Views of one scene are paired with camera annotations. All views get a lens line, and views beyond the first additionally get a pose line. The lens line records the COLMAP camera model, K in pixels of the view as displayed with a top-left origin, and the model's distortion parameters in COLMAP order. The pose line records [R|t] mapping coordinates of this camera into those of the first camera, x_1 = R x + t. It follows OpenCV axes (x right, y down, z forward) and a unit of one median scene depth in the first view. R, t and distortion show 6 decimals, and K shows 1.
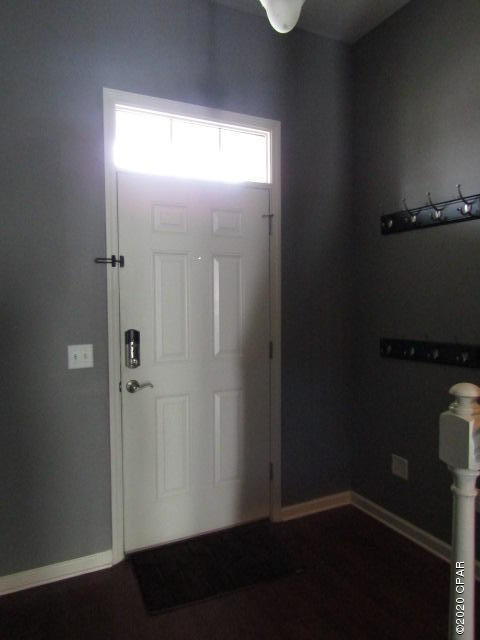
lens RADIAL K [[457.1, 0, 241.4], [0, 457.1, 320.4], [0, 0, 1]] dist [-0.008807, 0.001170]
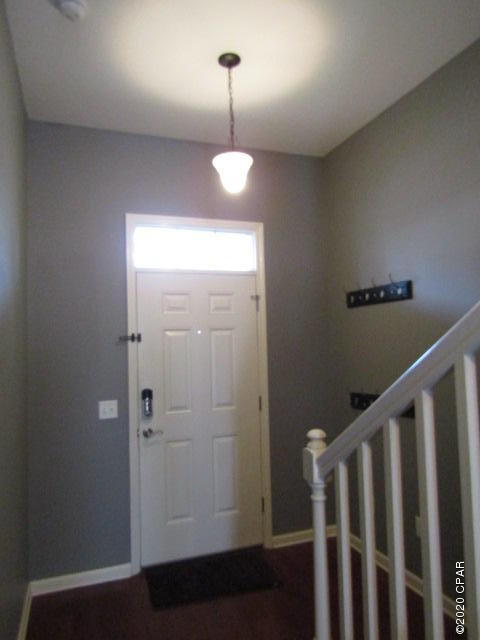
lens RADIAL K [[457.1, 0, 239.0], [0, 457.1, 319.5], [0, 0, 1]] dist [-0.008807, 0.001170]
pose [[0.994198, -0.025951, -0.104392, 0.168387], [0.015312, 0.994722, -0.101458, -0.041128], [0.106474, 0.099271, 0.989348, -0.298034]]
